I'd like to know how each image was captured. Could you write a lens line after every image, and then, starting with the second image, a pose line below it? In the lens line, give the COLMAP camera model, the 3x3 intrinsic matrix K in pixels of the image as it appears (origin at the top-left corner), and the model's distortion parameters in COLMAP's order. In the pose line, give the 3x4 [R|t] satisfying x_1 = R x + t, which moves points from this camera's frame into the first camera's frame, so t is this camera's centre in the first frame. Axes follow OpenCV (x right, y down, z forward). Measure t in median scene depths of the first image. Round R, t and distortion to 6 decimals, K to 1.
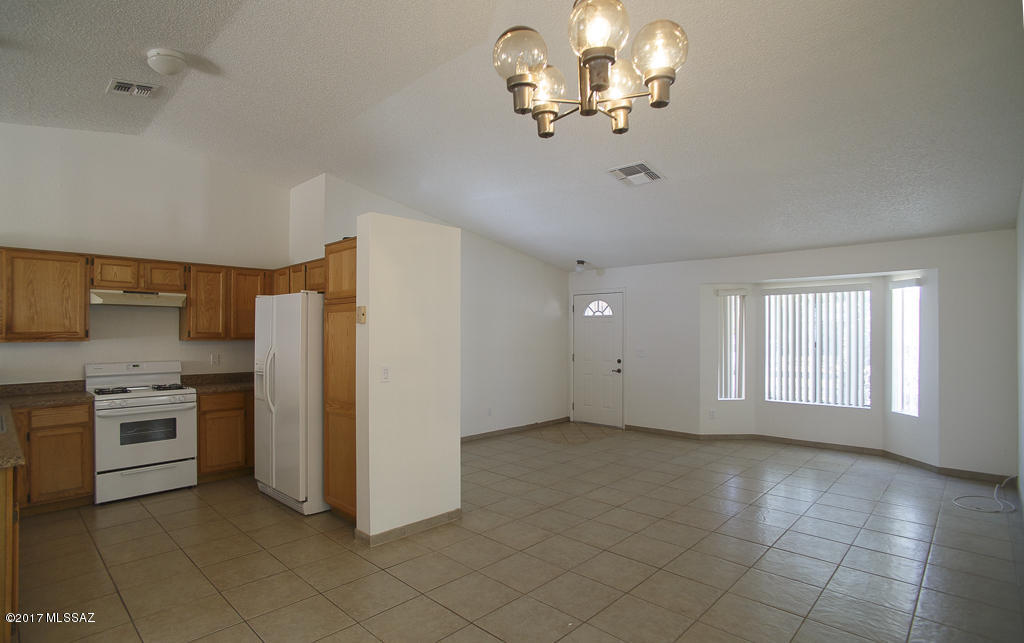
lens RADIAL K [[534.9, 0, 539.7], [0, 534.9, 332.1], [0, 0, 1]] dist [-0.050555, 0.014866]
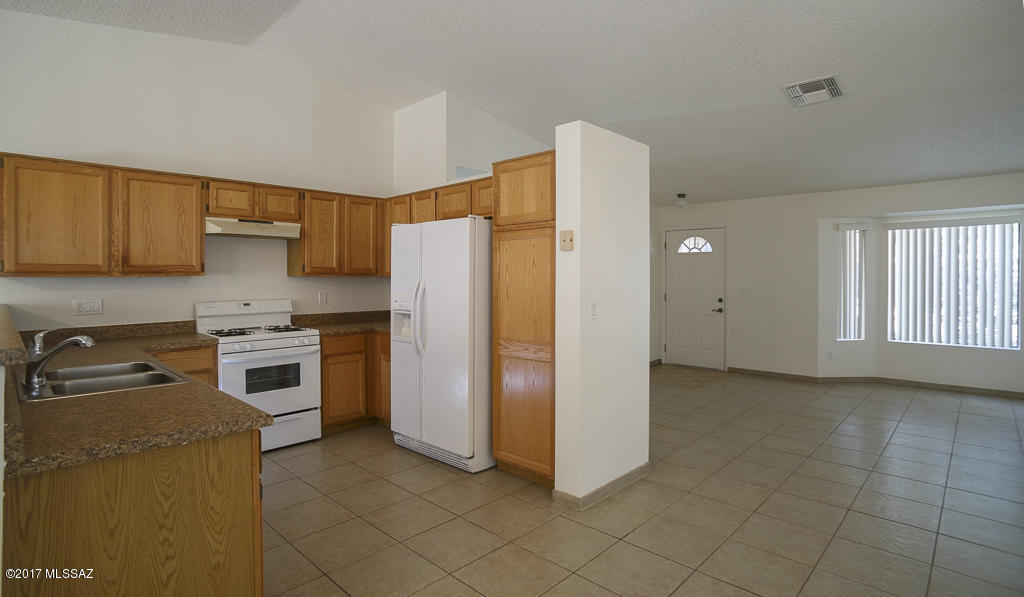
lens RADIAL K [[522.1, 0, 521.2], [0, 522.1, 286.7], [0, 0, 1]] dist [-0.052511, 0.008510]
pose [[0.999996, -0.002166, 0.001852, -0.311084], [0.002134, 0.999848, 0.017290, 0.020149], [-0.001890, -0.017286, 0.999849, 0.123060]]
